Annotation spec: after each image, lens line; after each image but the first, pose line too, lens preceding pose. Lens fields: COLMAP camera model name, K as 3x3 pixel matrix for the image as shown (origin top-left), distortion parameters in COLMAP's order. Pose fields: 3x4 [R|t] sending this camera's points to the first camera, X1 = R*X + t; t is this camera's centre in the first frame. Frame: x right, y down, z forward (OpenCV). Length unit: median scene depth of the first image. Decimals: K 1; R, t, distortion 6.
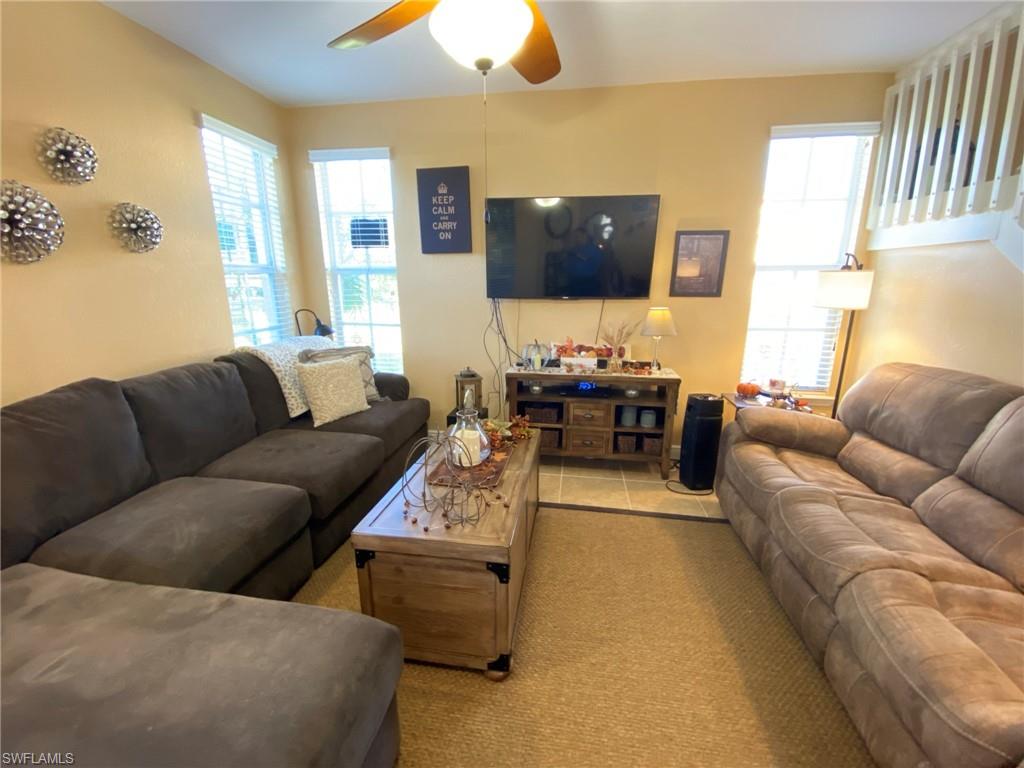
lens RADIAL K [[413.7, 0, 540.9], [0, 413.7, 386.8], [0, 0, 1]] dist [0.002860, -0.013559]
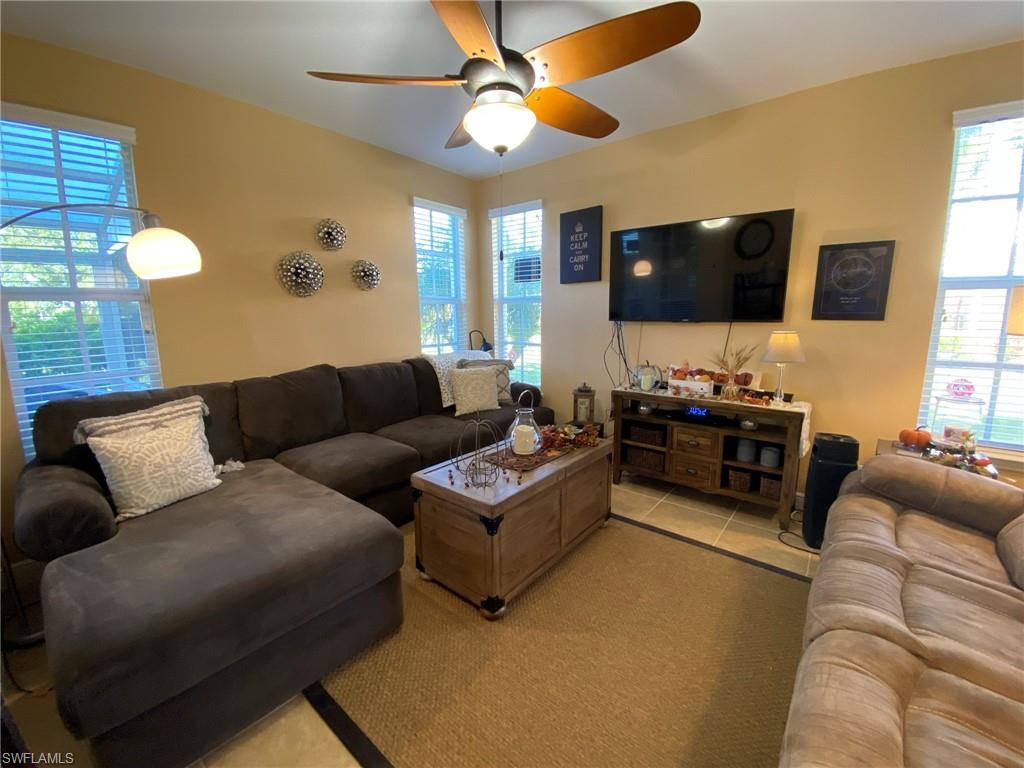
lens RADIAL K [[413.7, 0, 518.6], [0, 413.7, 384.1], [0, 0, 1]] dist [0.002860, -0.013559]
pose [[0.860348, 0.077024, -0.503854, 0.259749], [-0.114001, 0.992553, -0.042928, 0.025720], [0.496795, 0.094373, 0.862721, -0.043072]]
